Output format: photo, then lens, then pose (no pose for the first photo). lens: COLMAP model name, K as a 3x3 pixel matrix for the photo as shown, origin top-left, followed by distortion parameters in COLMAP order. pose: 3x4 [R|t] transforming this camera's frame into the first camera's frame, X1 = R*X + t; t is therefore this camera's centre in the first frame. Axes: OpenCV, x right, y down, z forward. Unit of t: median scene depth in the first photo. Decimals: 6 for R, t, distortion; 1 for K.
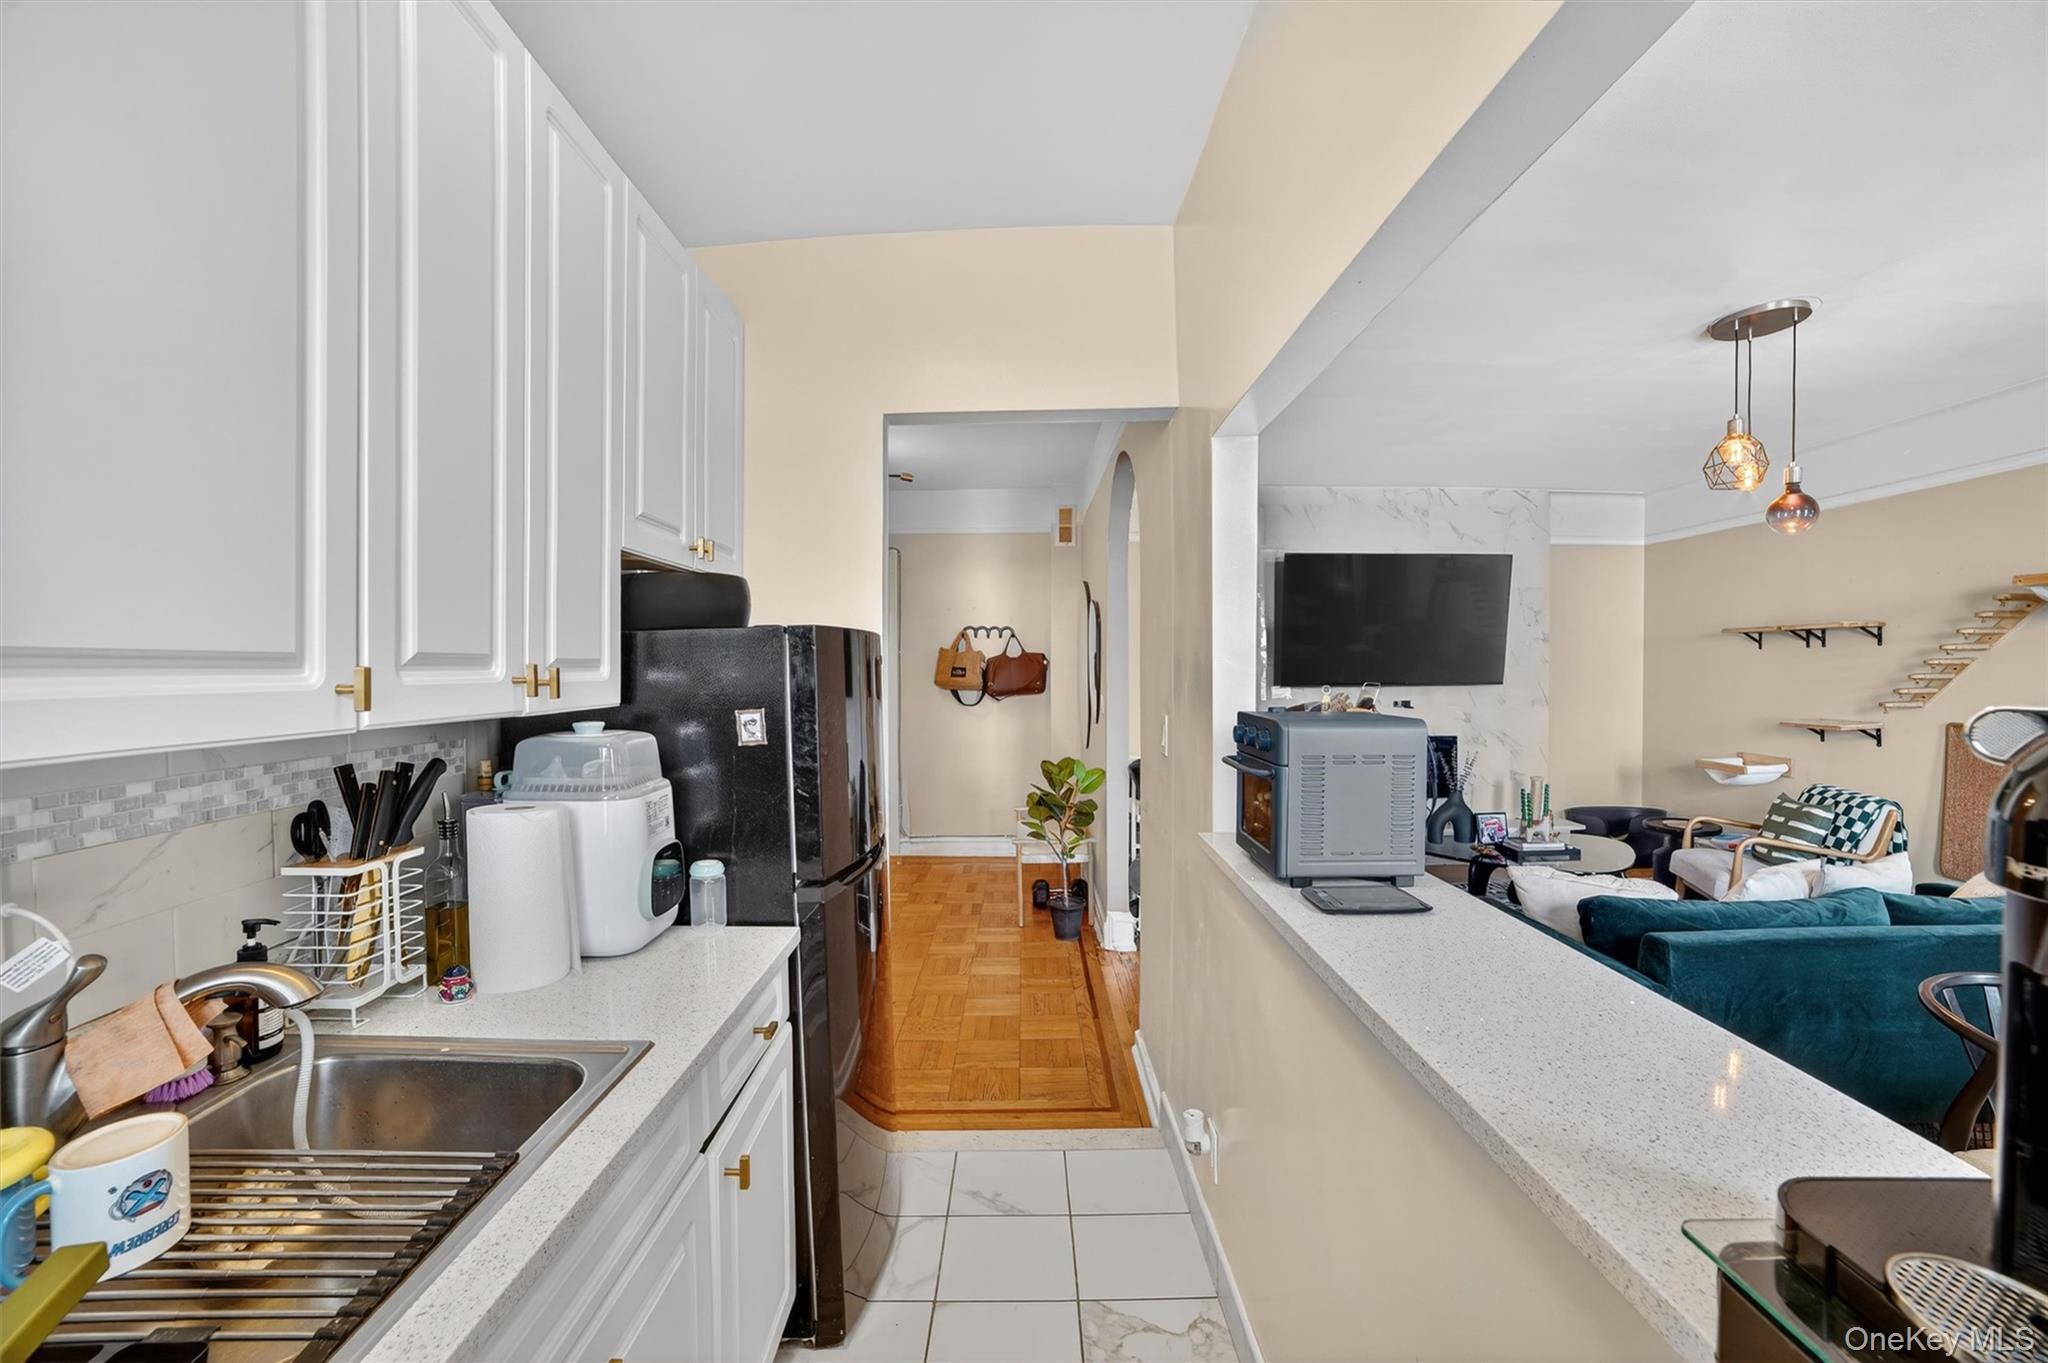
lens RADIAL K [[864.3, 0, 1008.0], [0, 864.3, 670.8], [0, 0, 1]] dist [-0.104115, 0.037676]
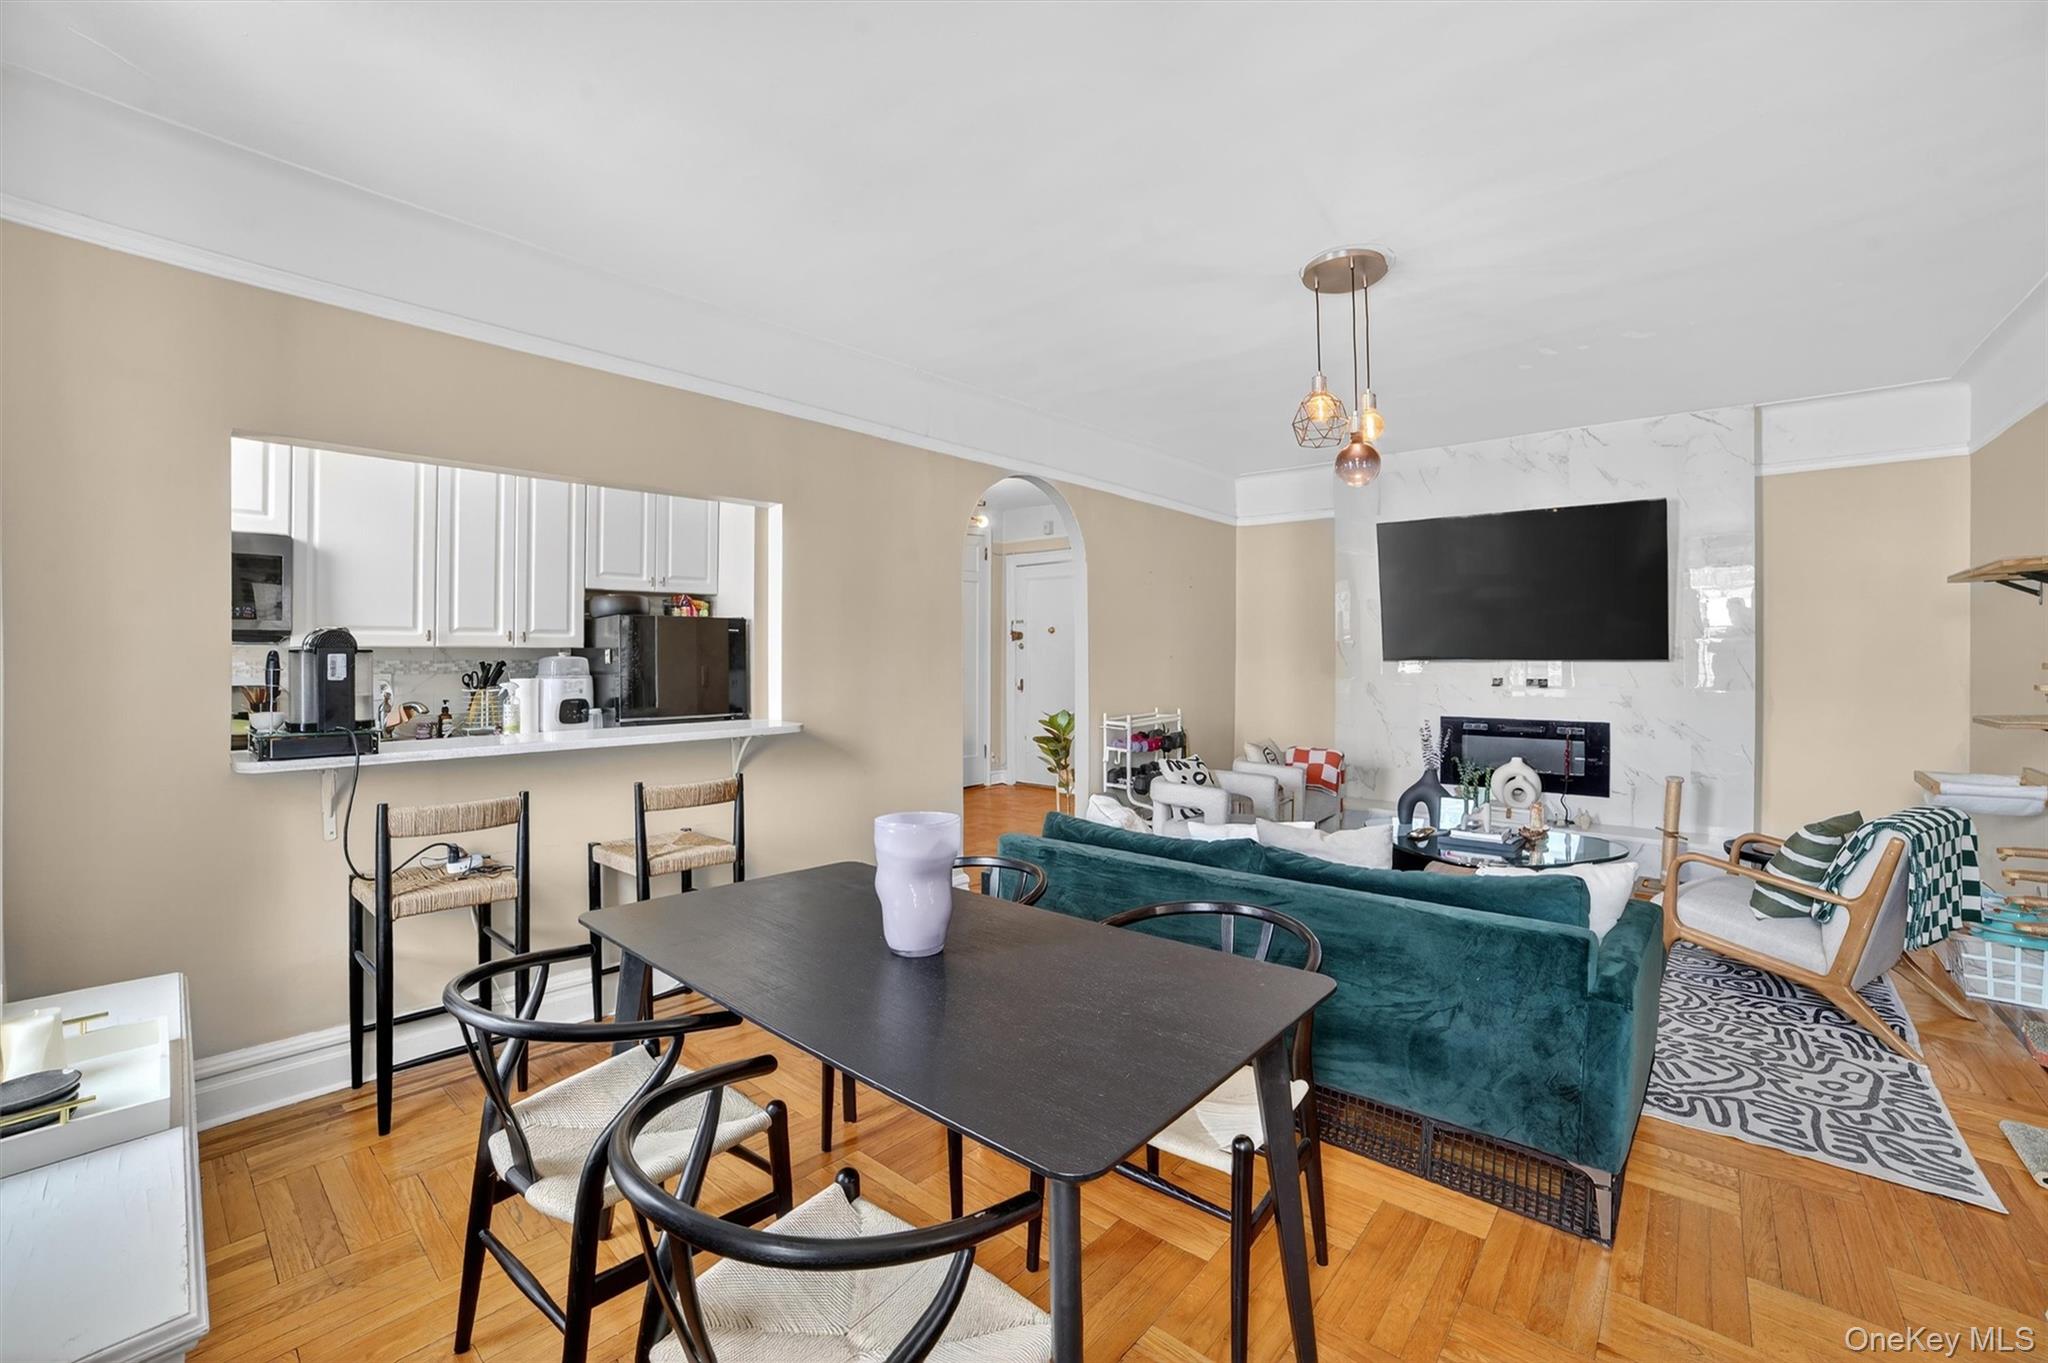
lens RADIAL K [[864.3, 0, 1008.0], [0, 864.3, 670.8], [0, 0, 1]] dist [-0.104115, 0.037676]
pose [[0.735219, 0.017609, -0.677601, 2.059750], [-0.008831, 0.999826, 0.016402, 0.055899], [0.677772, -0.006075, 0.735247, -0.013530]]
